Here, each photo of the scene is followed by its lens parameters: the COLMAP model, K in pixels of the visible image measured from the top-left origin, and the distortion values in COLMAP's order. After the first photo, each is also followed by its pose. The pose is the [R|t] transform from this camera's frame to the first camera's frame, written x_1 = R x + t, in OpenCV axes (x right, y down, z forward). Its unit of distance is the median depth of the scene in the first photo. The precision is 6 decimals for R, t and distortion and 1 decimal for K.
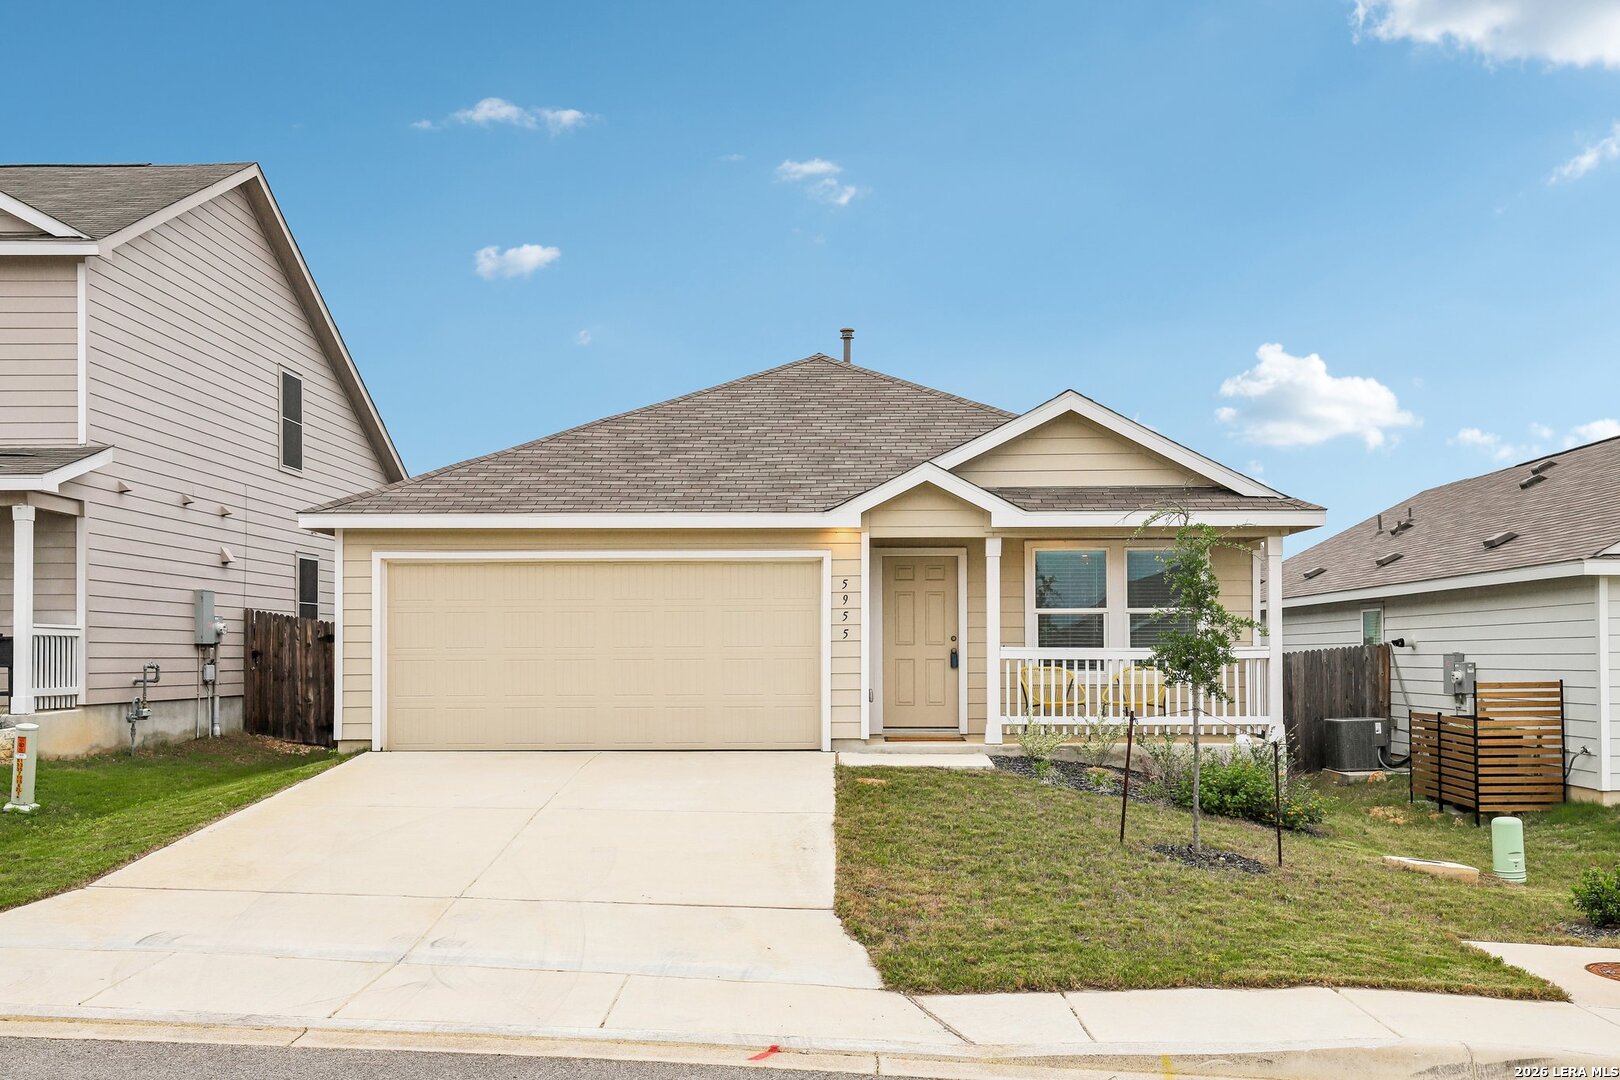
lens RADIAL K [[1595.4, 0, 807.4], [0, 1595.4, 533.9], [0, 0, 1]] dist [0.010372, 0.000000]
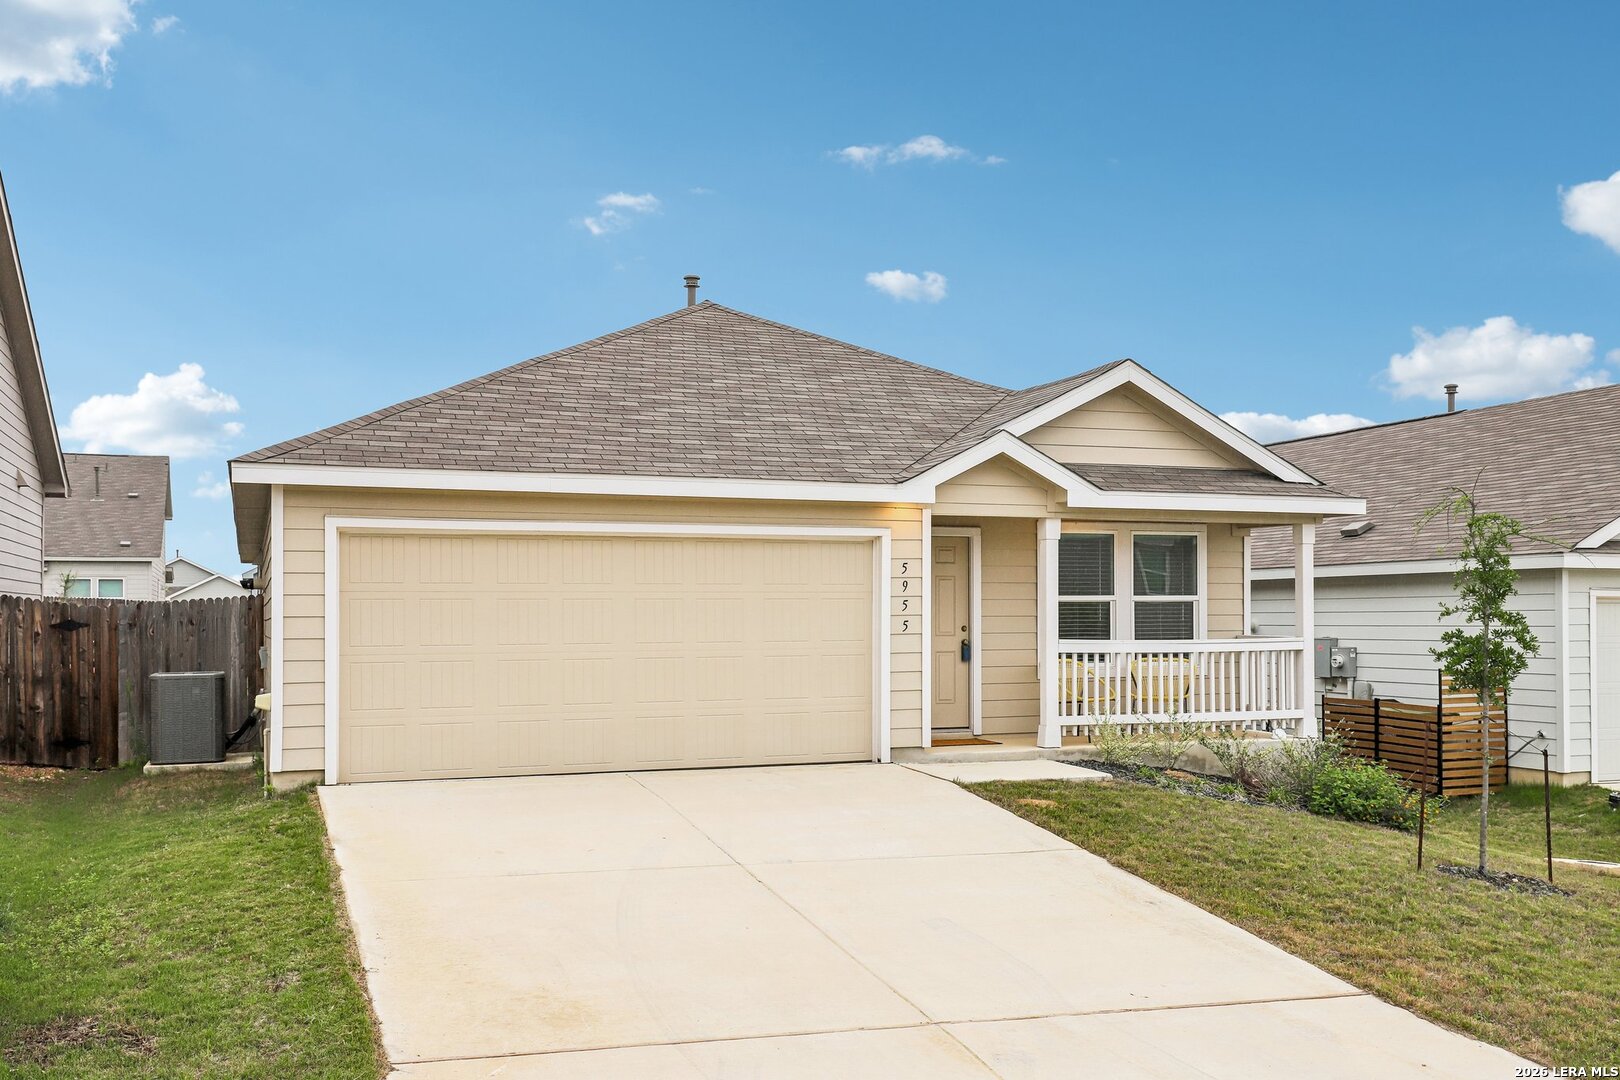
lens RADIAL K [[1521.2, 0, 814.6], [0, 1521.2, 542.9], [0, 0, 1]] dist [0.022051, 0.000000]
pose [[0.923764, 0.017150, 0.382578, -0.331317], [-0.026879, 0.999437, 0.020099, 0.002575], [-0.382018, -0.028850, 0.923705, 0.254776]]
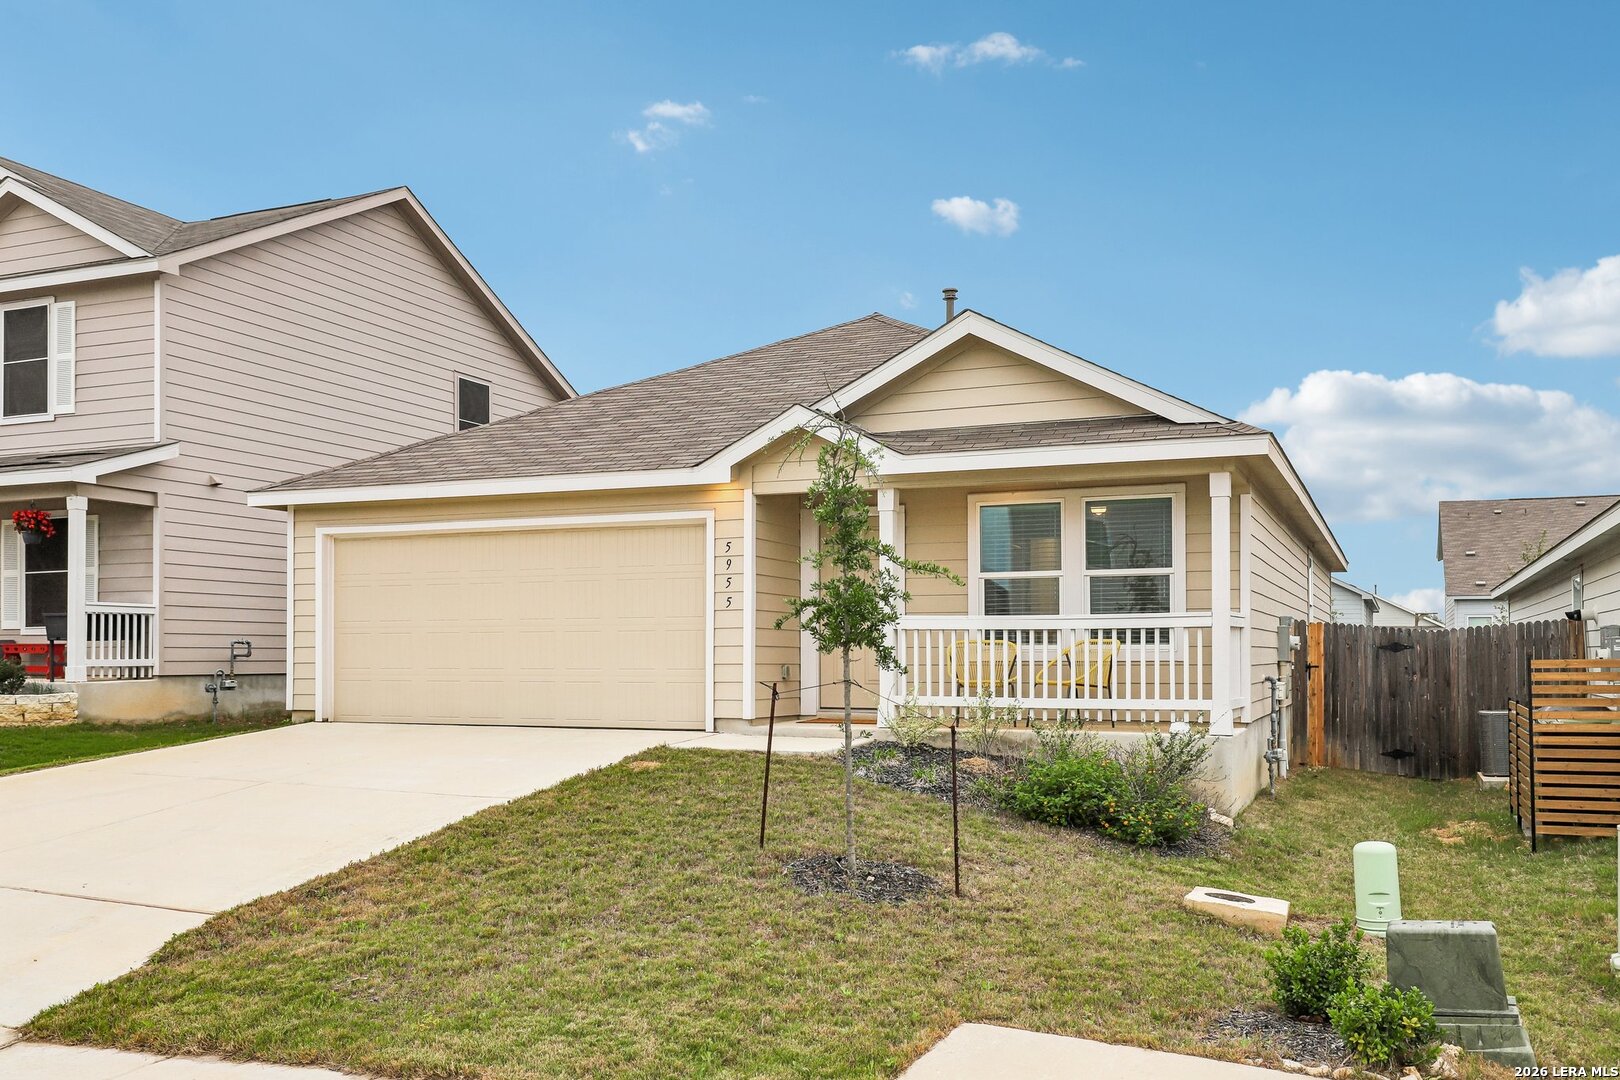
lens RADIAL K [[1406.3, 0, 809.7], [0, 1406.3, 554.2], [0, 0, 1]] dist [0.005814, -0.001617]
pose [[0.928680, -0.023902, -0.370110, 0.354504], [0.025981, 0.999662, 0.000632, 0.035637], [0.369970, -0.010203, 0.928988, 0.274645]]
